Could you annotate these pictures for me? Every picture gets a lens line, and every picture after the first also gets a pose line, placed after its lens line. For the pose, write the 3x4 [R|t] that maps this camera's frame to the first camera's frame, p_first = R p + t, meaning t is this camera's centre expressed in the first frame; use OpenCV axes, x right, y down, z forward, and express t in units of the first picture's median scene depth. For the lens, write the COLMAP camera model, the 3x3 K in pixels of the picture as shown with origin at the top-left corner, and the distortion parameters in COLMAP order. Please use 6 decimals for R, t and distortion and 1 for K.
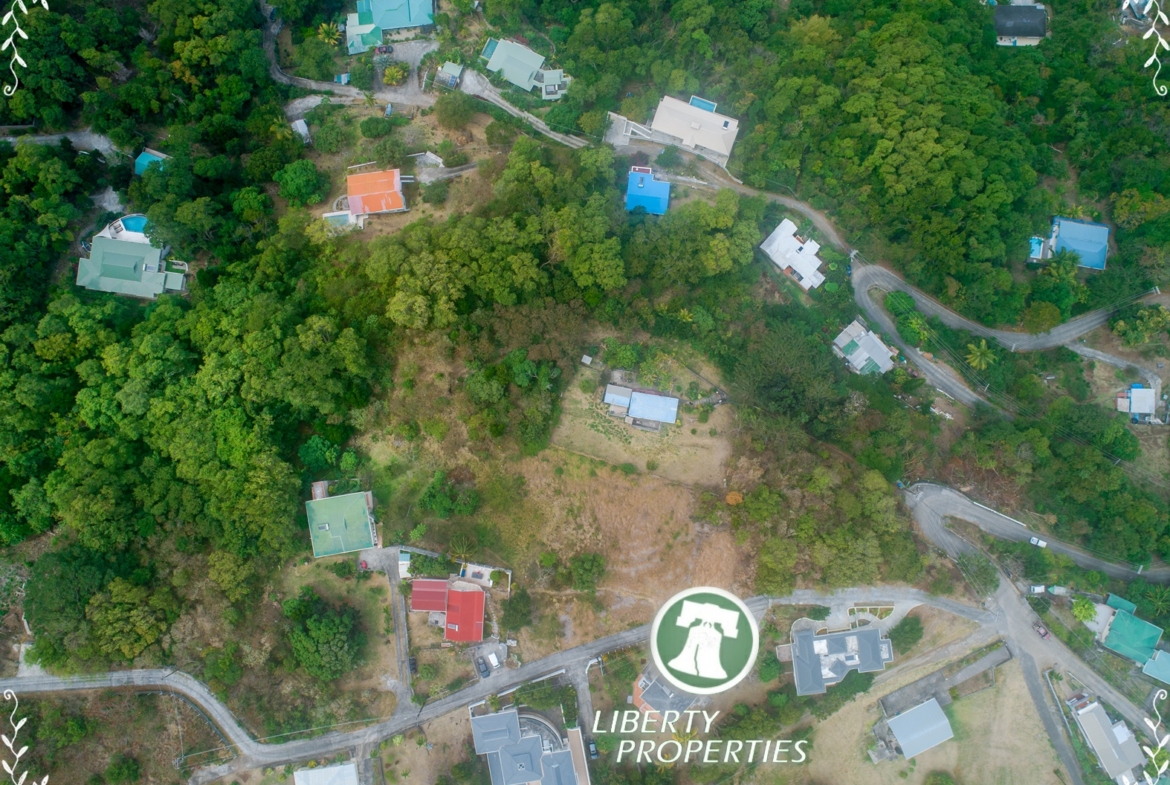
lens RADIAL K [[879.7, 0, 585.0], [0, 879.7, 392.5], [0, 0, 1]] dist [-0.022316, 0.009014]
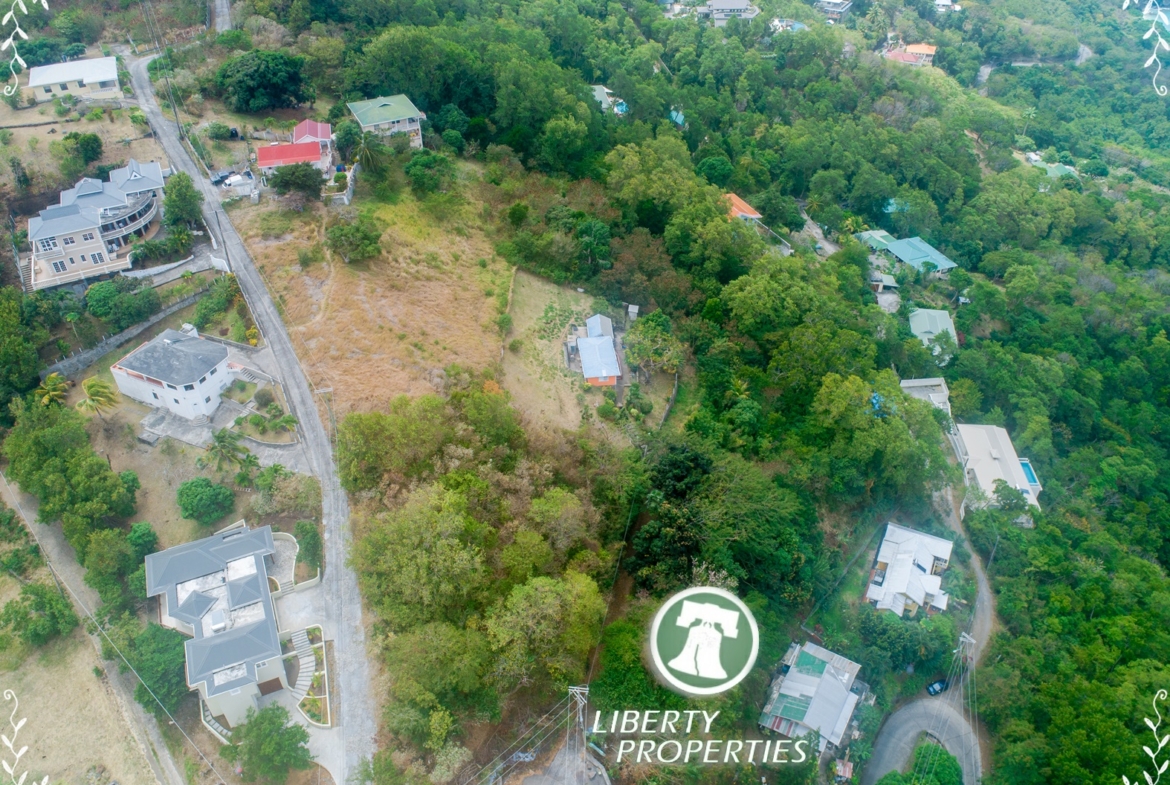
lens RADIAL K [[879.7, 0, 585.0], [0, 879.7, 392.5], [0, 0, 1]] dist [-0.022316, 0.009014]
pose [[0.275162, 0.622680, -0.732500, 0.601453], [-0.961199, 0.193675, -0.196435, 0.168899], [0.019551, 0.758129, 0.651811, 0.561800]]
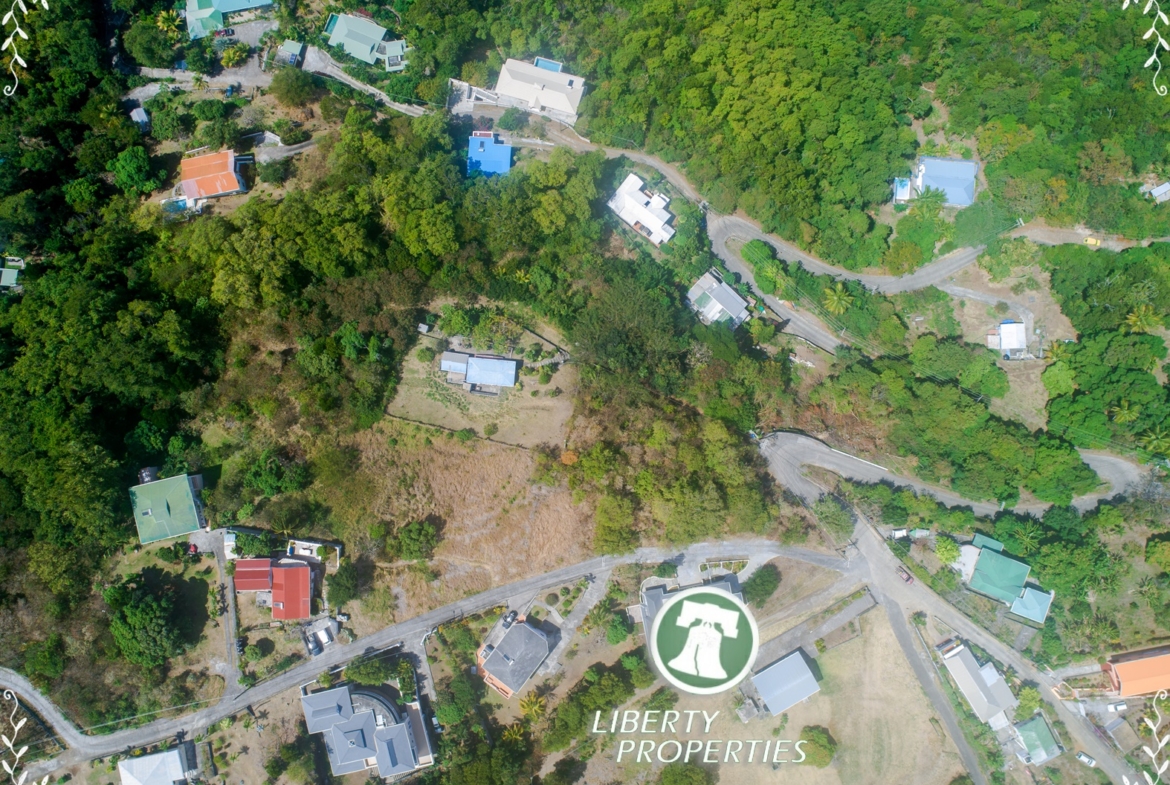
lens RADIAL K [[879.7, 0, 585.0], [0, 879.7, 392.5], [0, 0, 1]] dist [-0.022316, 0.009014]
pose [[0.997865, -0.064679, -0.009059, 0.188127], [0.064690, 0.997905, 0.000866, 0.045362], [0.008984, -0.001450, 0.999959, 0.023434]]
